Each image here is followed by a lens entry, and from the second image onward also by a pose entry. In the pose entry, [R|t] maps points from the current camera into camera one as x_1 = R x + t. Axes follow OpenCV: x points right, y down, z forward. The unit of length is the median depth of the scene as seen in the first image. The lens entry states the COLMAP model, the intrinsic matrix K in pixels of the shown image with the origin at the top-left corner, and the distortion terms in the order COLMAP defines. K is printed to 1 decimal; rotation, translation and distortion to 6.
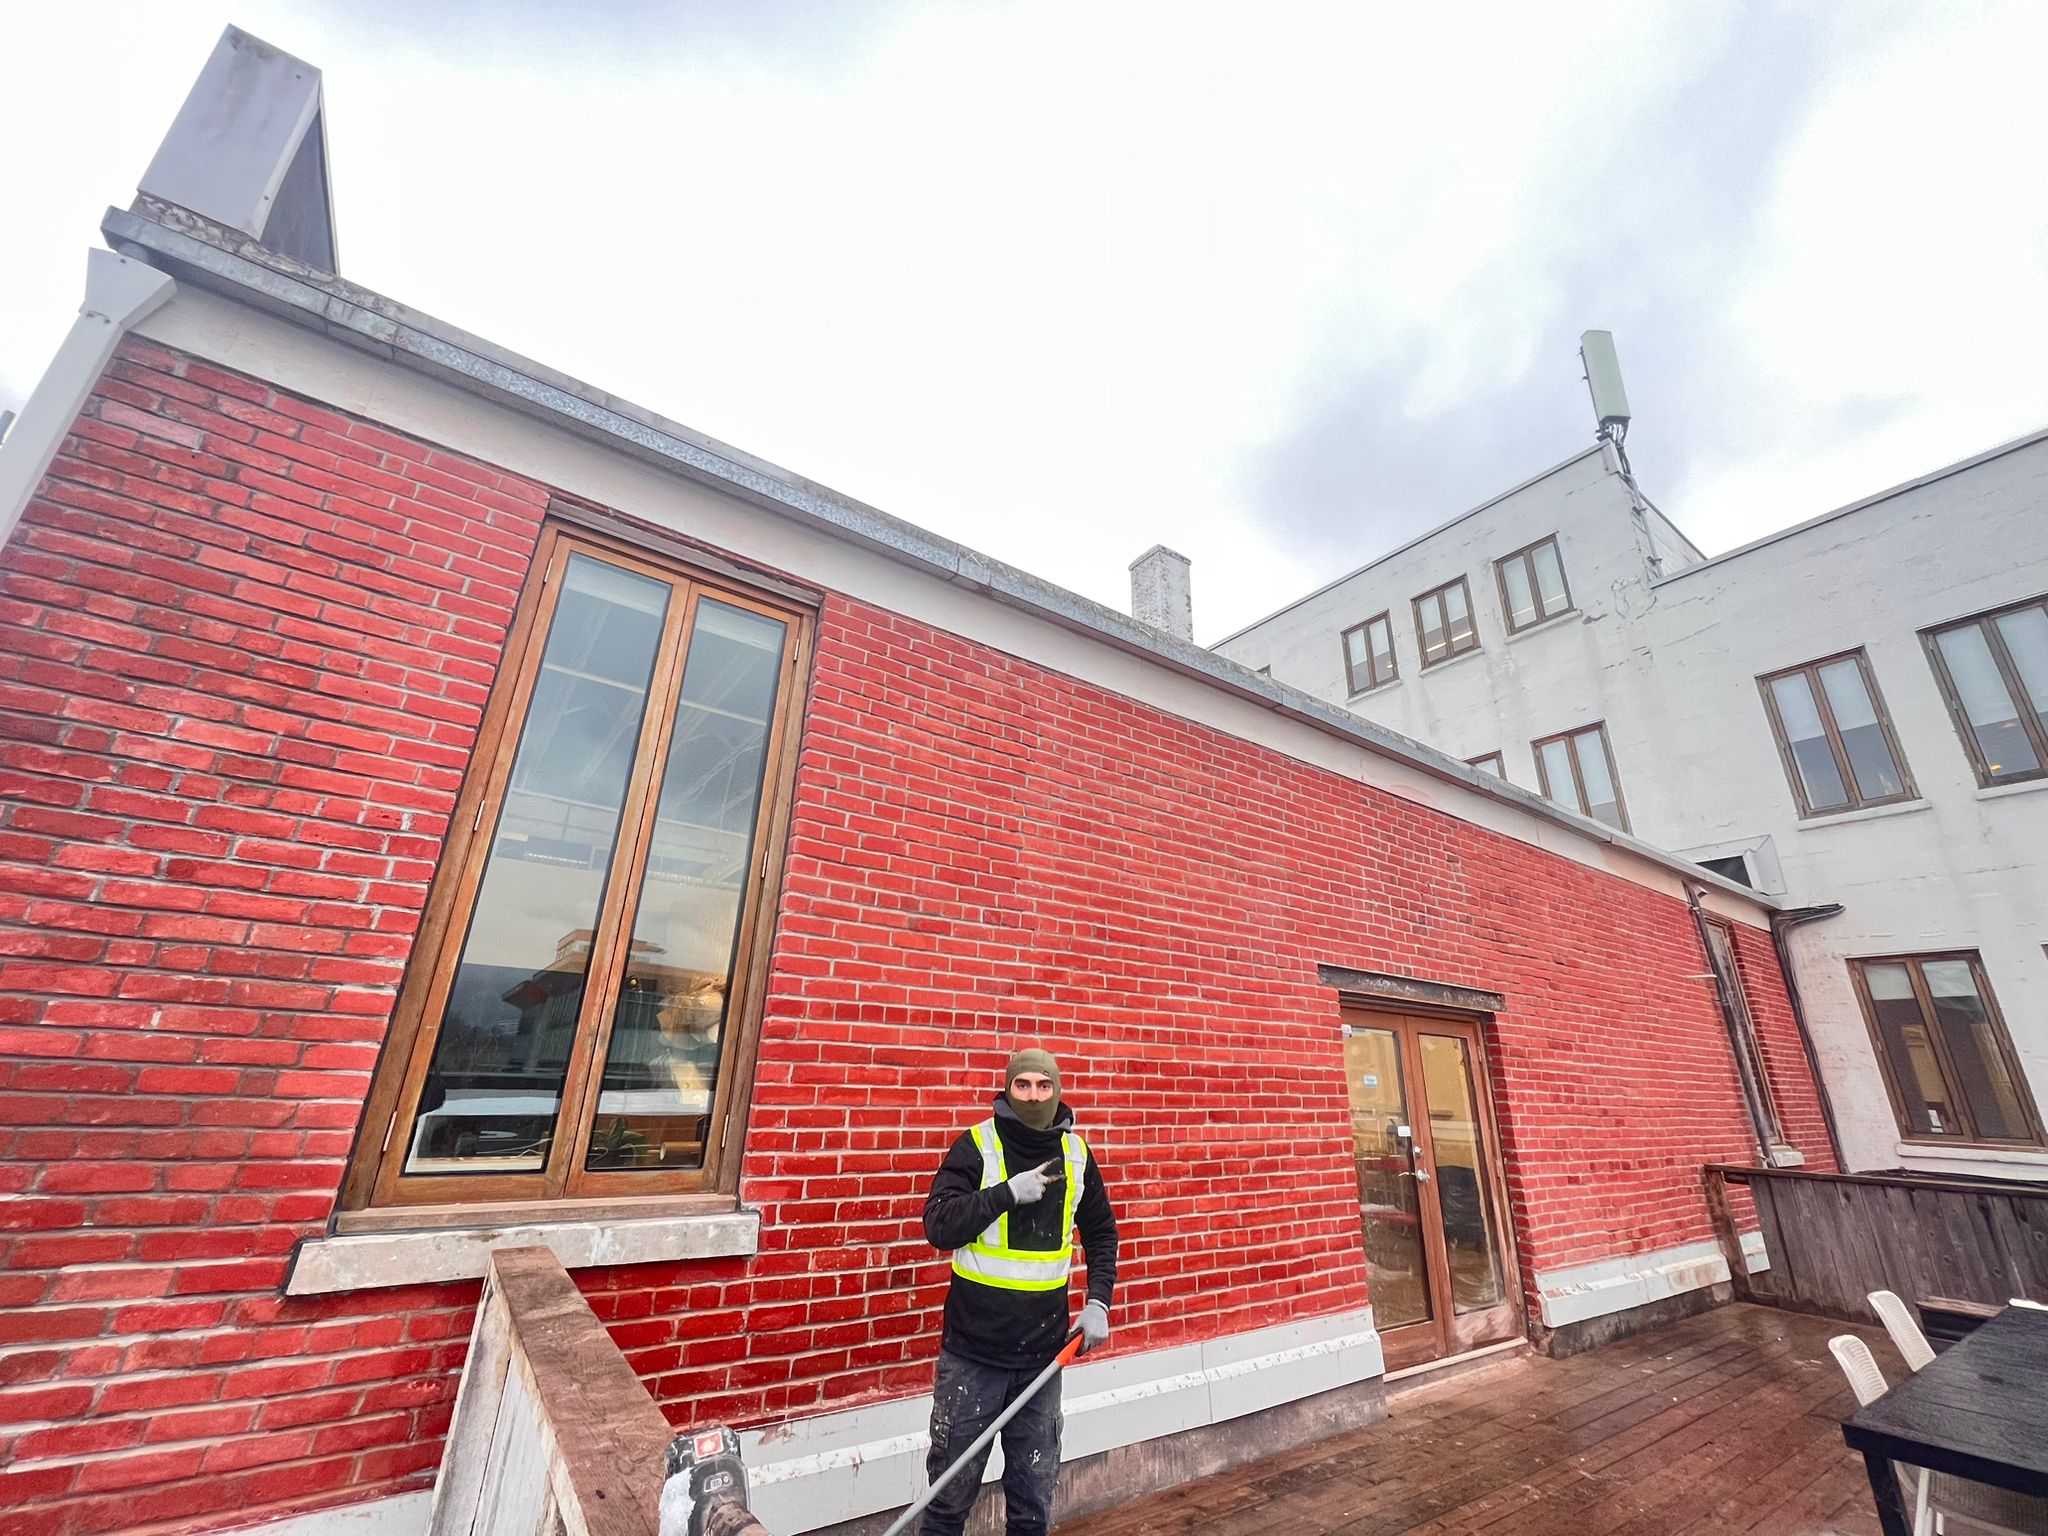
lens RADIAL K [[826.5, 0, 1019.5], [0, 826.5, 757.9], [0, 0, 1]] dist [-0.001704, 0.000403]
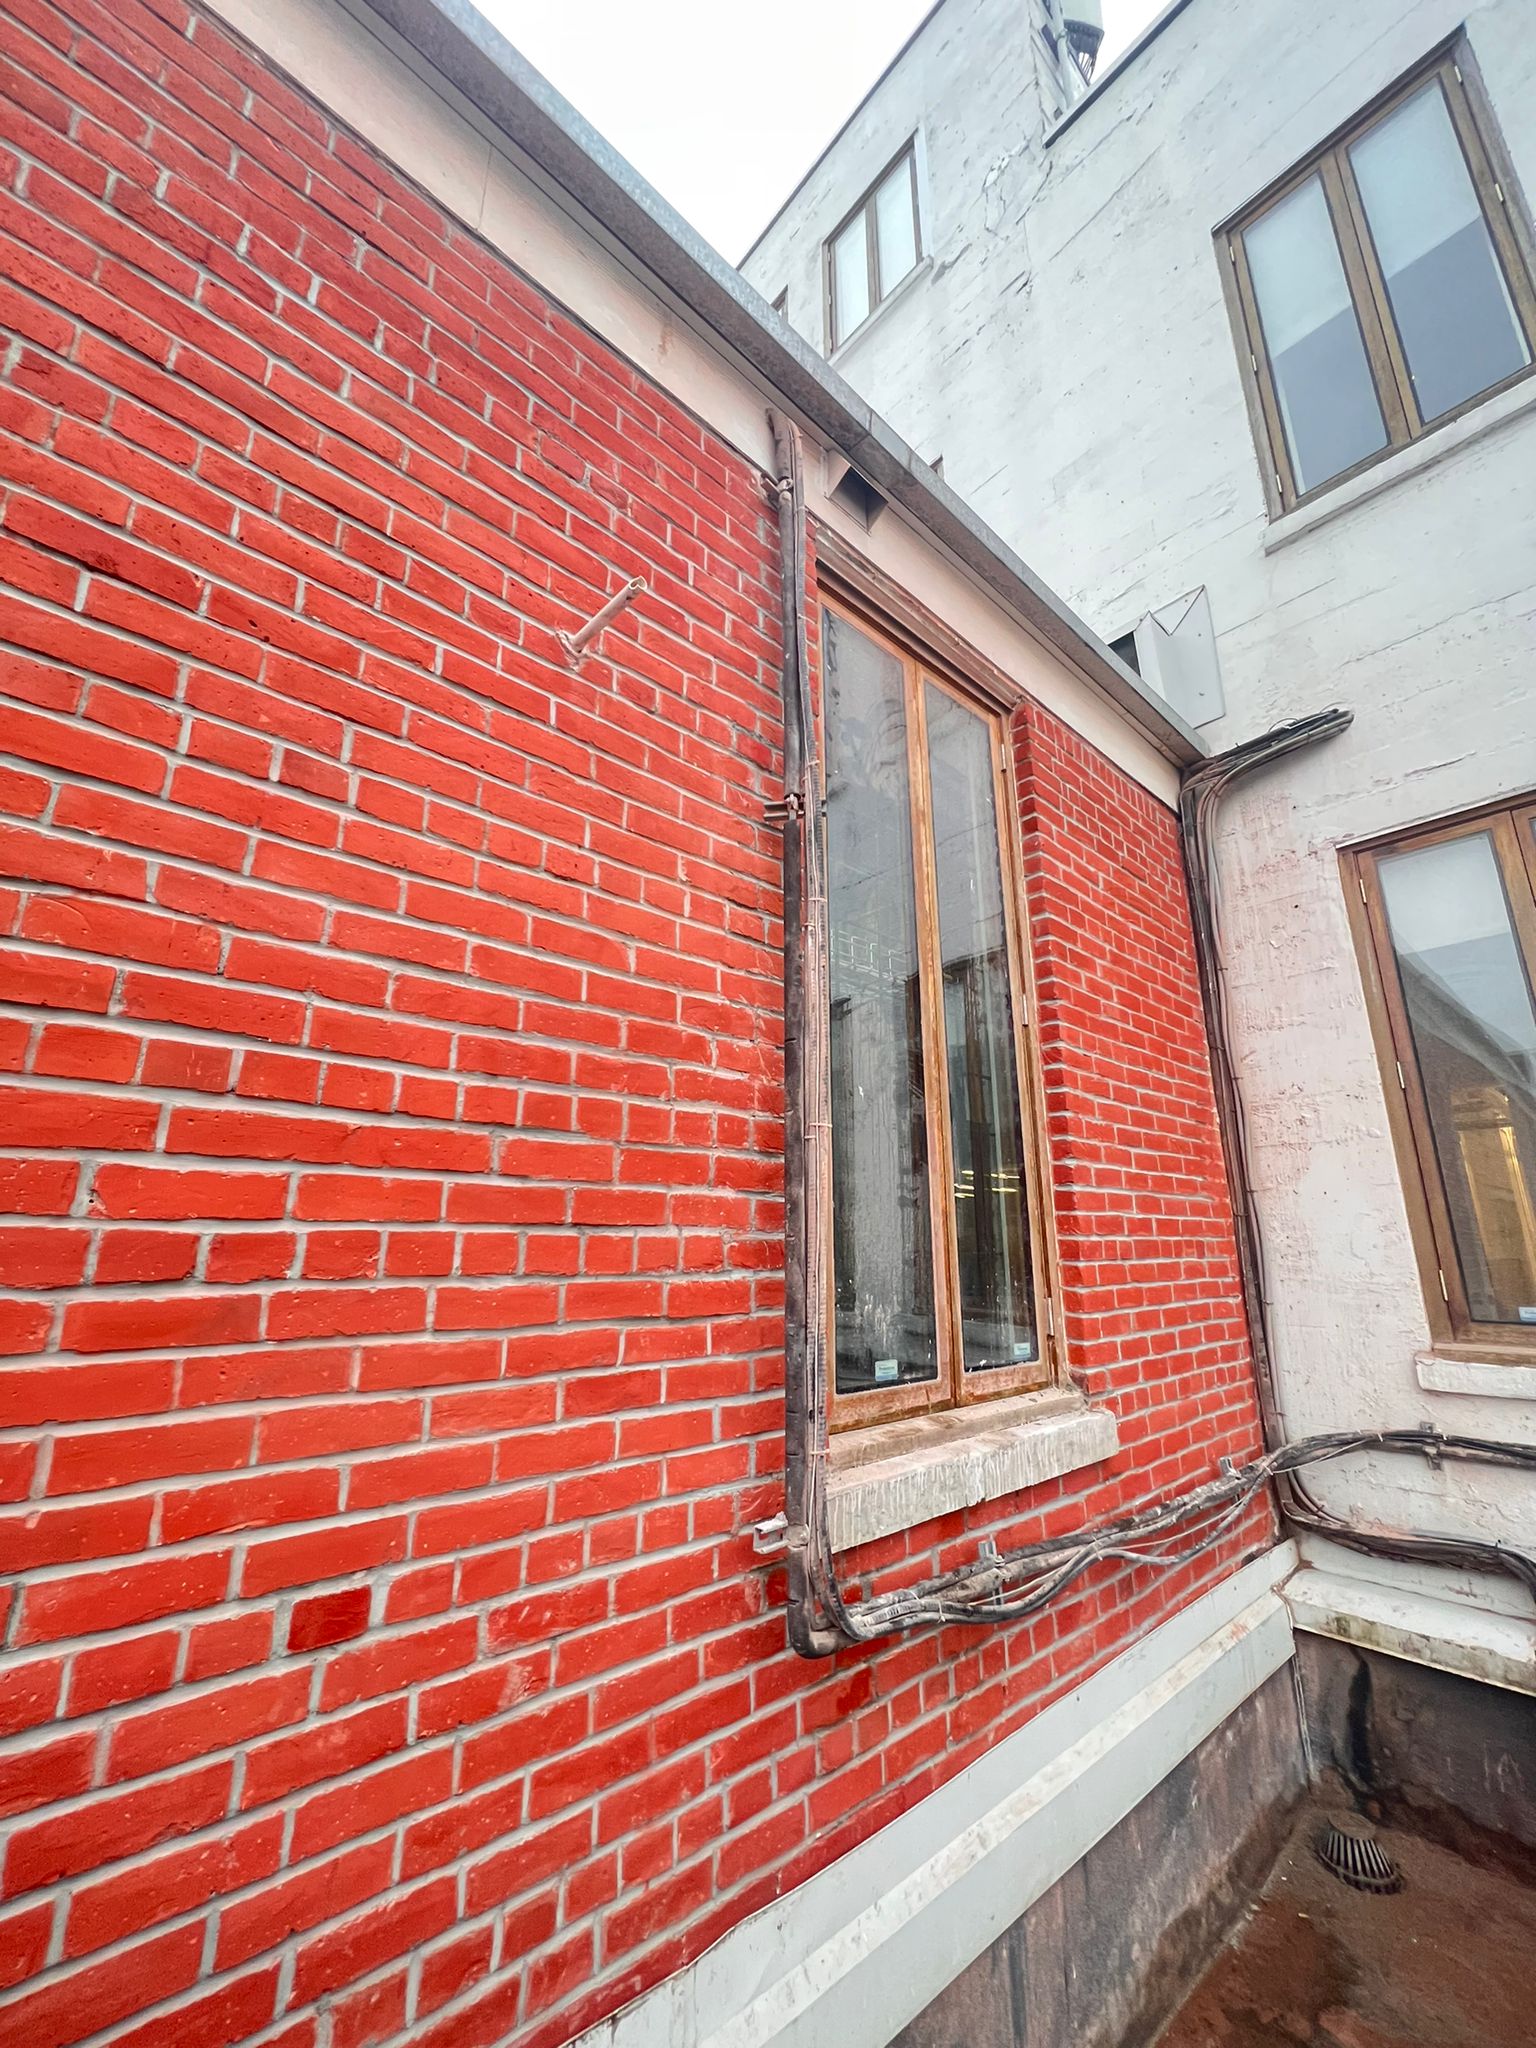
lens RADIAL K [[826.5, 0, 781.9], [0, 826.5, 1017.4], [0, 0, 1]] dist [-0.001704, 0.000403]
pose [[0.990718, 0.005536, 0.135822, 0.681838], [-0.018279, 0.995521, 0.092755, 0.274812], [-0.134700, -0.094376, 0.986382, 0.642743]]
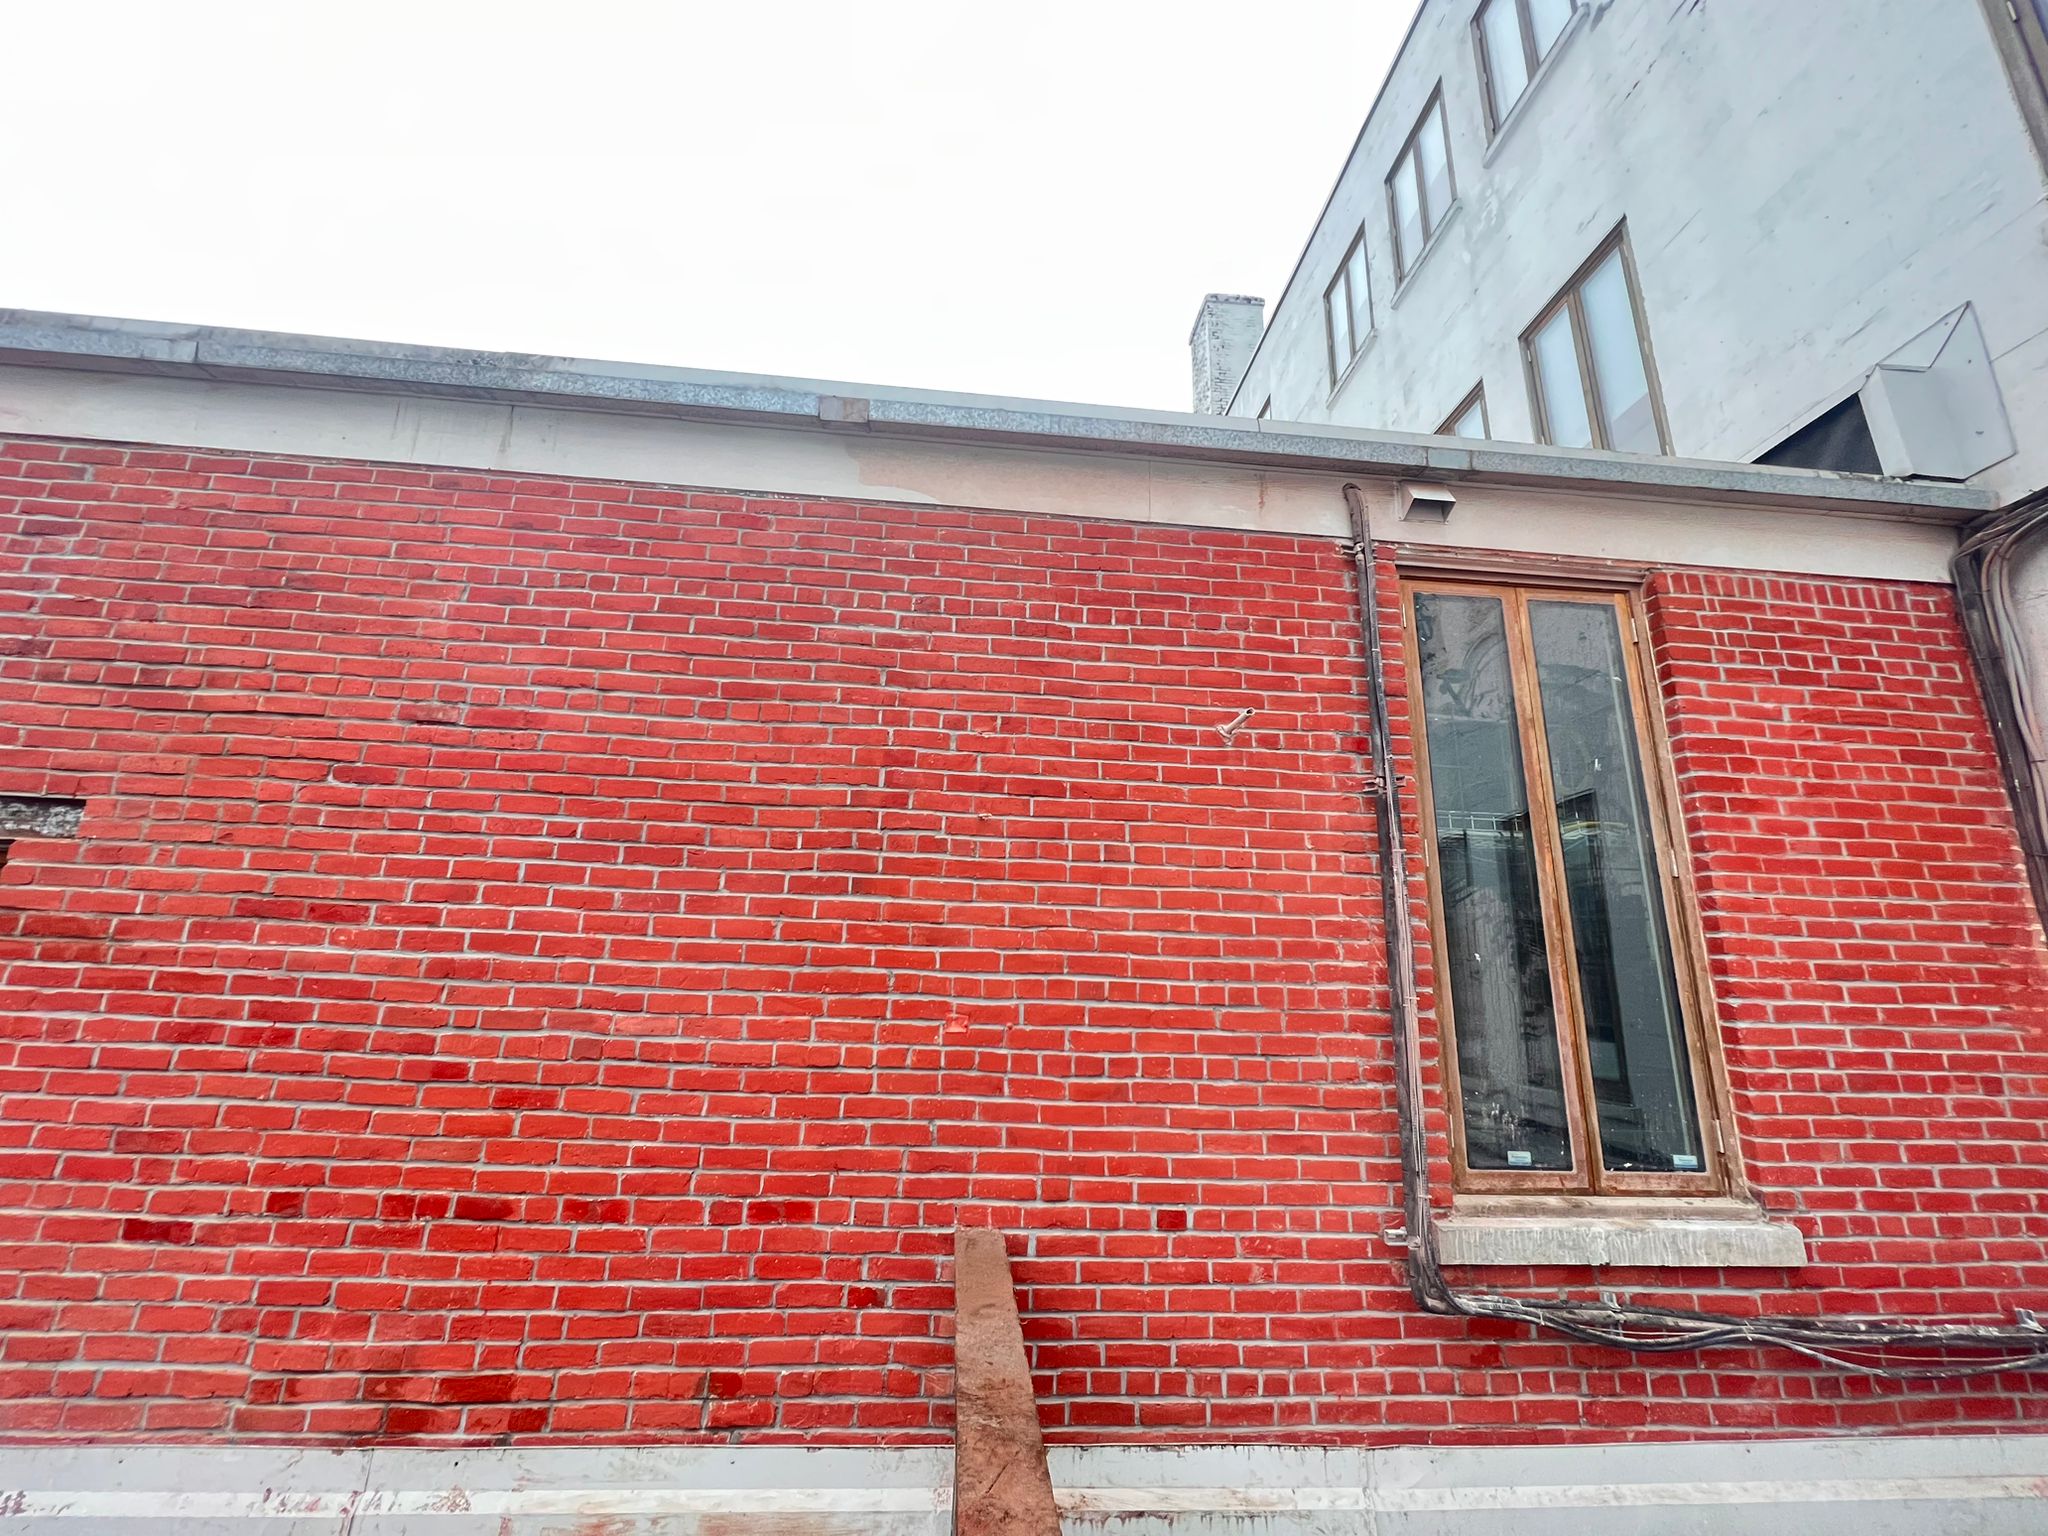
lens RADIAL K [[826.5, 0, 1024.6], [0, 826.5, 777.5], [0, 0, 1]] dist [-0.001704, 0.000403]
pose [[0.862459, -0.129028, -0.489404, 0.743596], [0.176591, 0.982906, 0.052064, 0.205562], [0.474321, -0.131327, 0.870501, 0.519935]]
